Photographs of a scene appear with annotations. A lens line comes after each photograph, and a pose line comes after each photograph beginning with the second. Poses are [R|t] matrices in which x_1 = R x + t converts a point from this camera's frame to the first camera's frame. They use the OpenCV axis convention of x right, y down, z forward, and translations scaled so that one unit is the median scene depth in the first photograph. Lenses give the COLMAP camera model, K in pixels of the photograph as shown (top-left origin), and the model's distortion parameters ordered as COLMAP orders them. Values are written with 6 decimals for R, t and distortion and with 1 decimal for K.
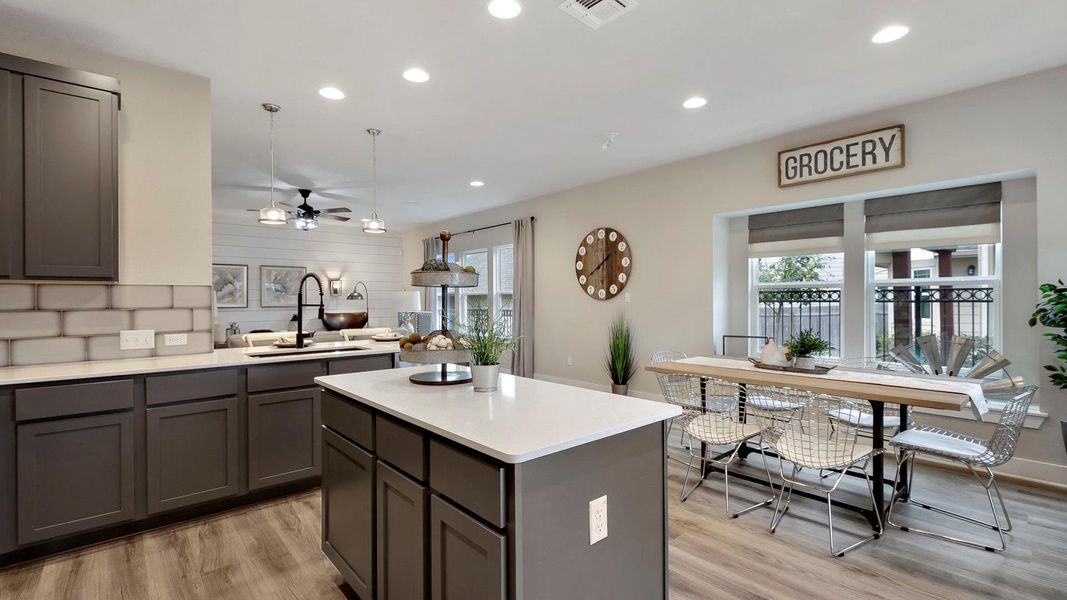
lens RADIAL K [[481.8, 0, 533.5], [0, 481.8, 300.0], [0, 0, 1]] dist [0.016487, 0.000081]
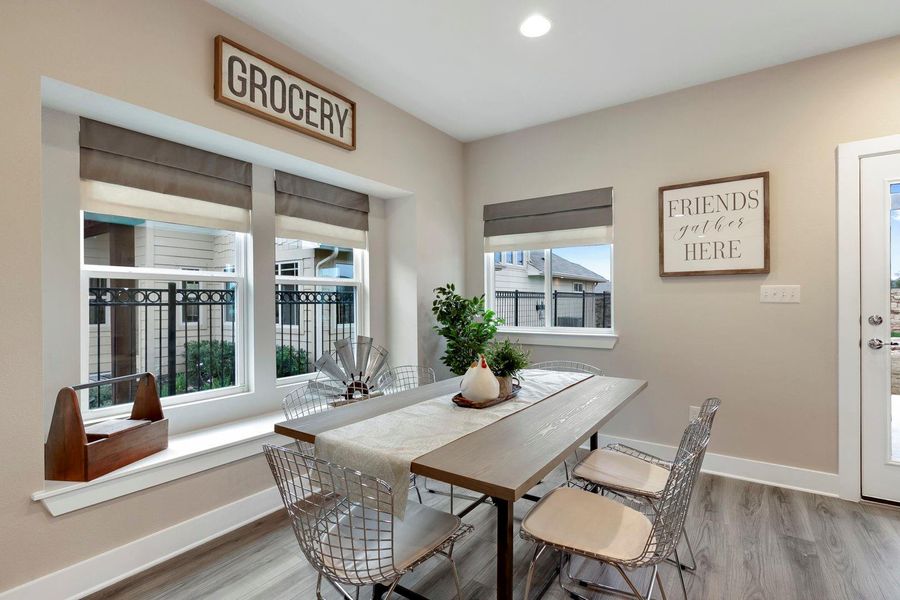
lens RADIAL K [[424.7, 0, 450.0], [0, 424.7, 300.0], [0, 0, 1]] dist [-0.018141, 0.000259]
pose [[-0.241777, 0.009383, 0.970287, -0.028852], [0.006791, 0.999945, -0.007978, 0.006320], [-0.970308, 0.004660, -0.241827, 0.917879]]
